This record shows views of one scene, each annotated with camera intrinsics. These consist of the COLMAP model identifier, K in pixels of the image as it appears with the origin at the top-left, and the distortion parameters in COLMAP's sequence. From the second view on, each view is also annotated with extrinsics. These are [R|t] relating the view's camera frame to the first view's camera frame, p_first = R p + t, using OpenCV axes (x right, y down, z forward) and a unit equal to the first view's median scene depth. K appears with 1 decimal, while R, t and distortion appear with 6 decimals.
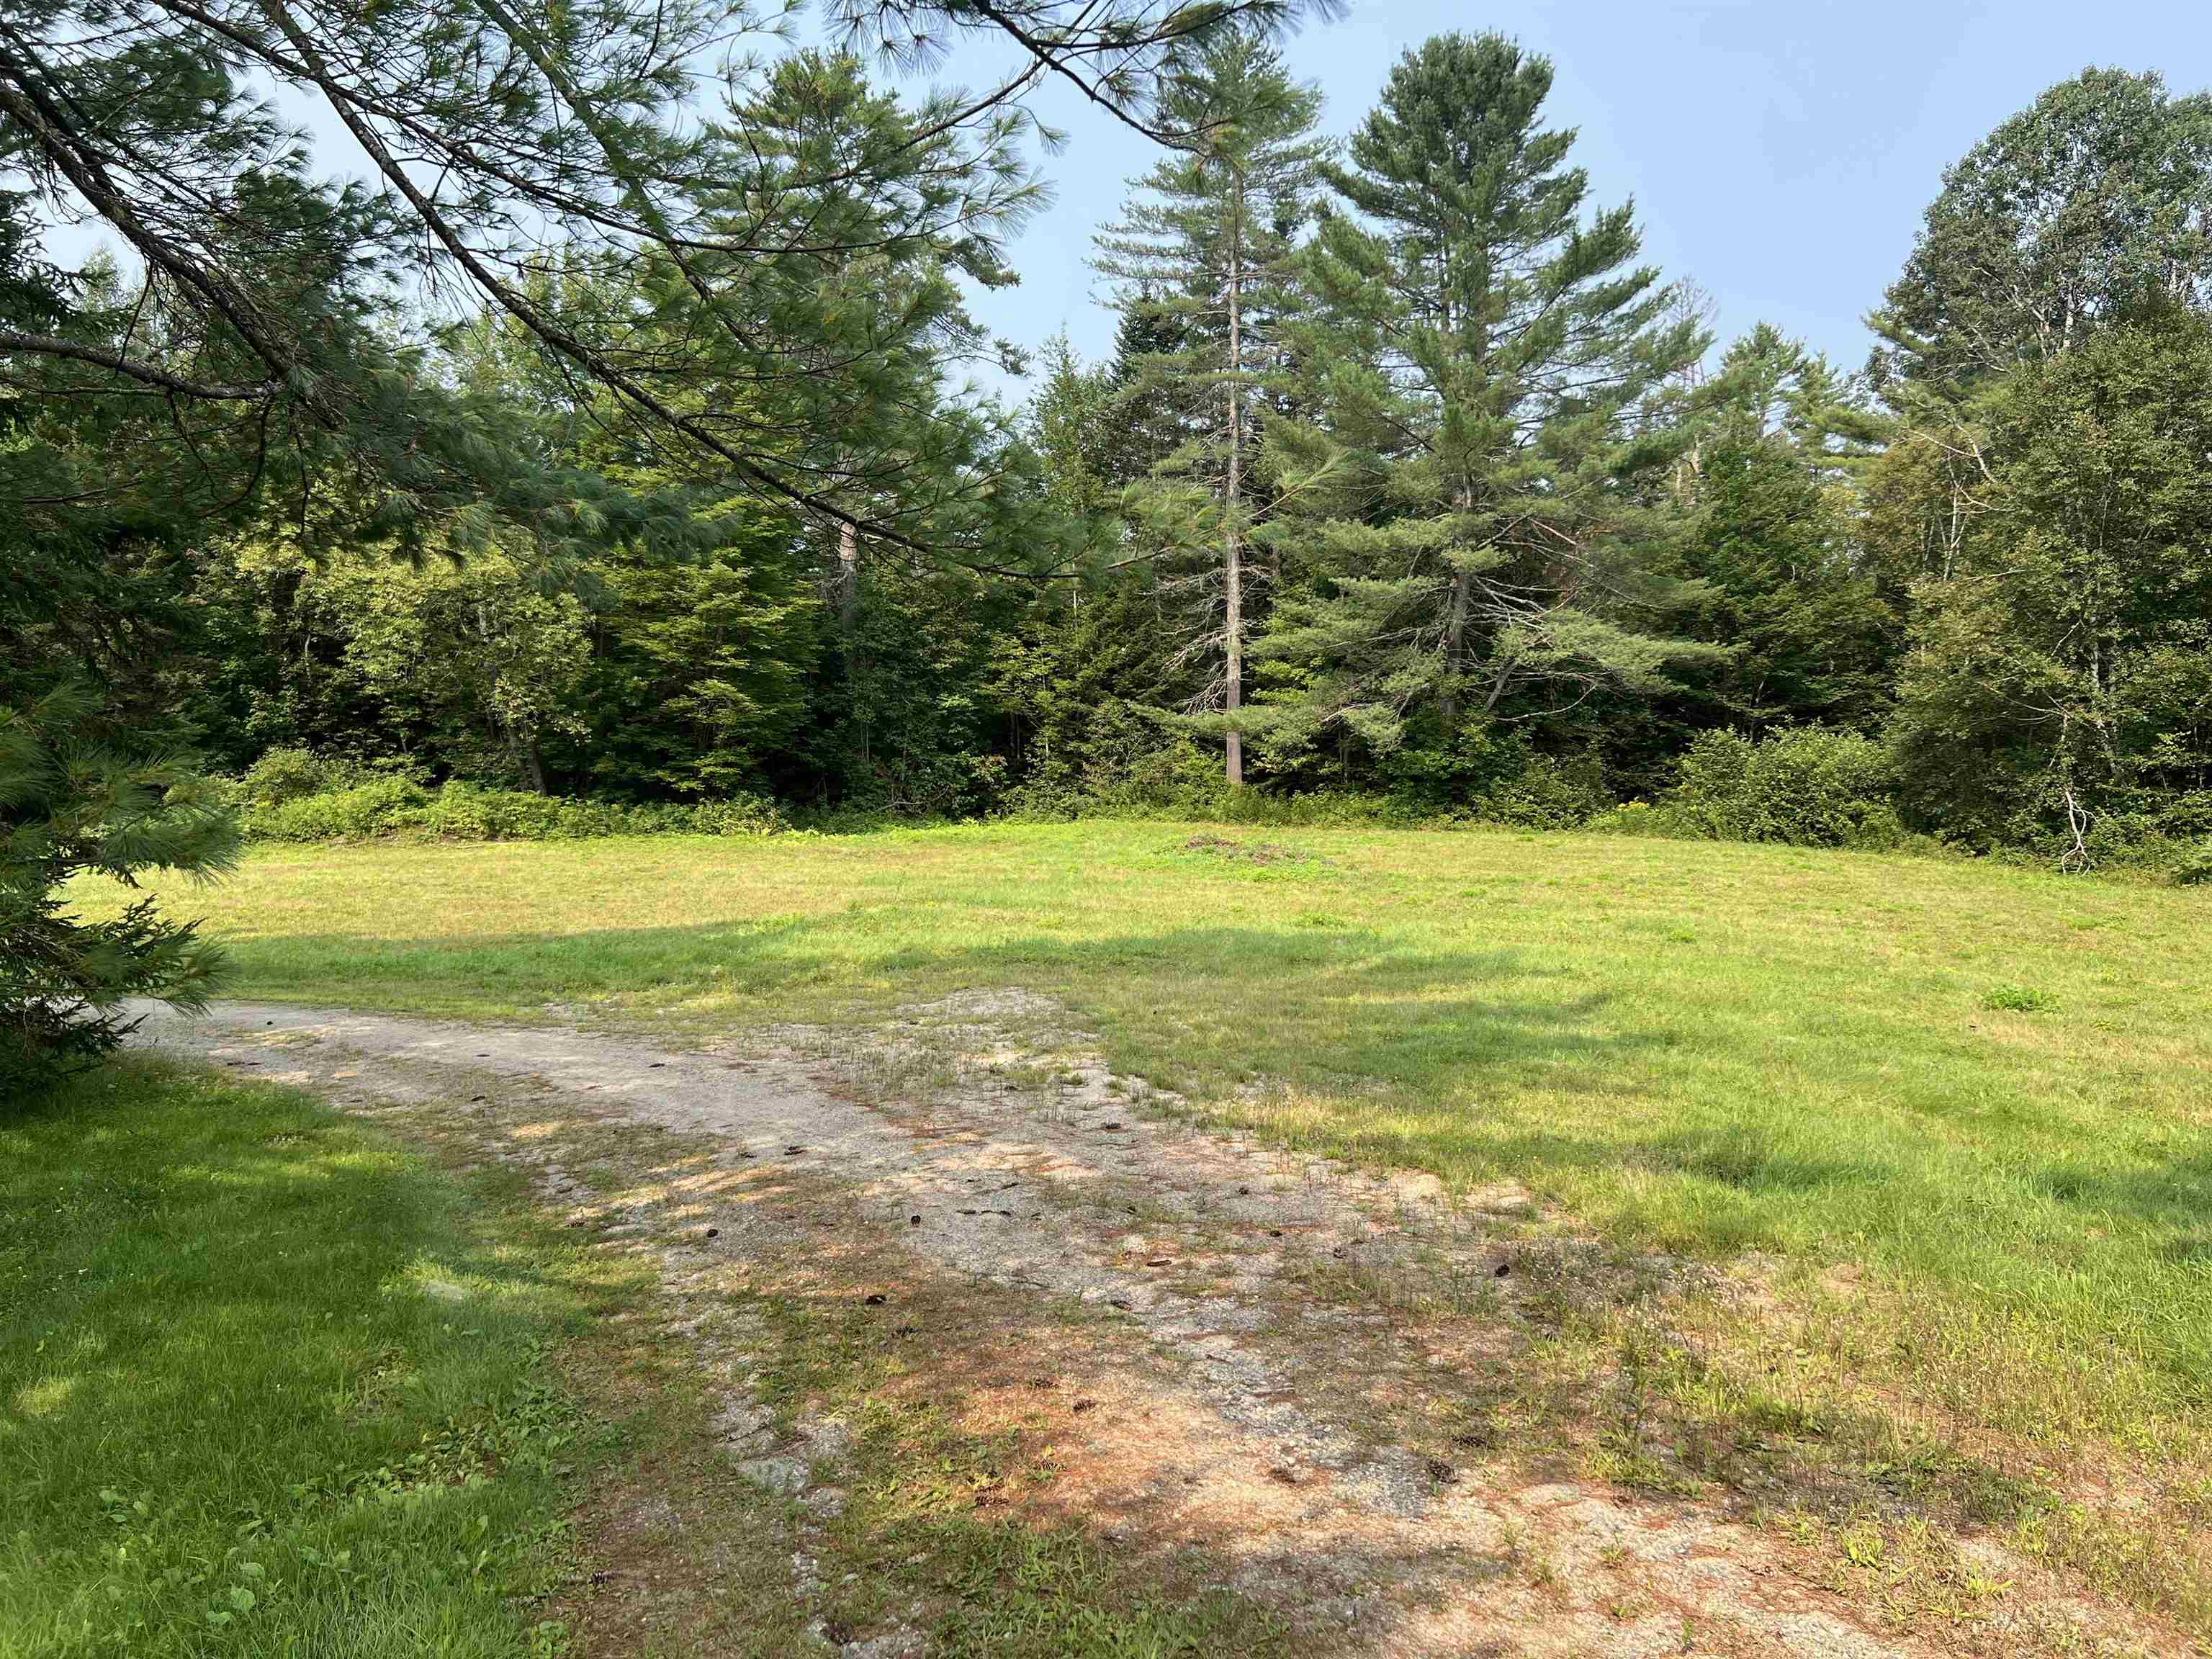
lens RADIAL K [[1682.6, 0, 1119.3], [0, 1682.6, 832.8], [0, 0, 1]] dist [-0.003537, -0.005660]
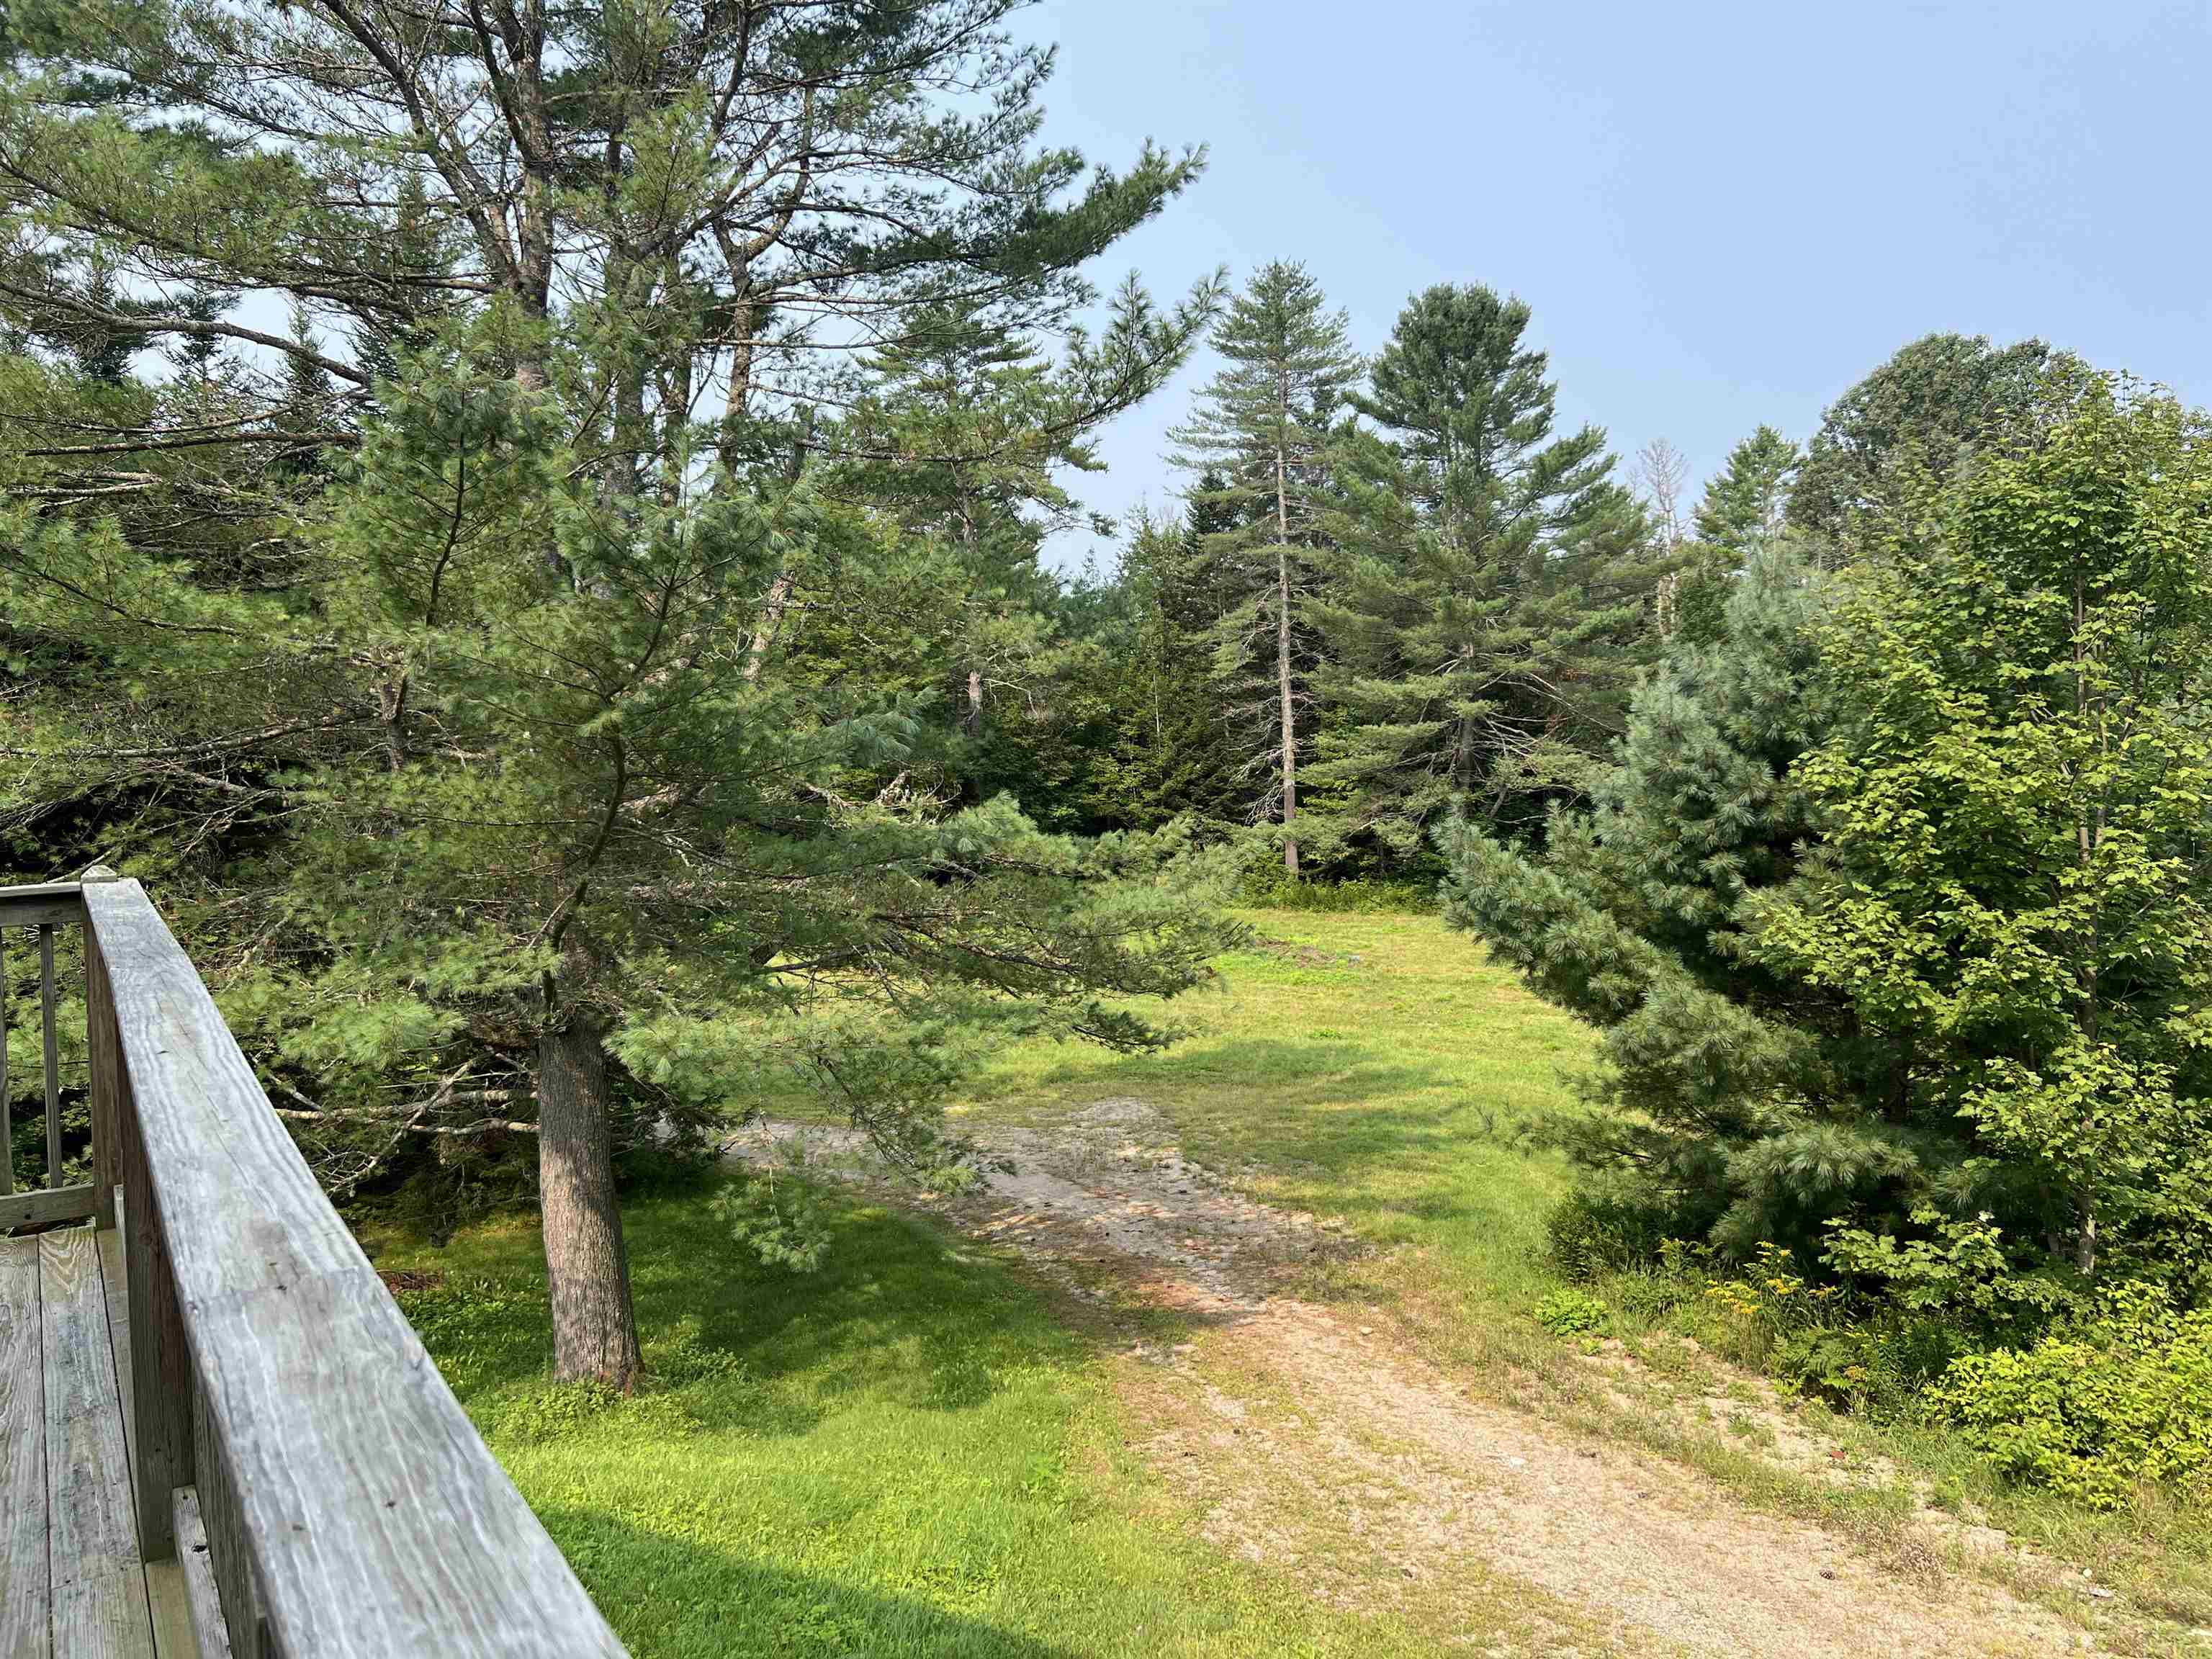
lens RADIAL K [[1682.6, 0, 1093.3], [0, 1682.6, 823.0], [0, 0, 1]] dist [-0.003537, -0.005660]
pose [[0.997484, -0.023591, -0.066857, 0.007937], [0.022914, 0.999678, -0.010877, -0.061835], [0.067092, 0.009318, 0.997703, -0.262484]]
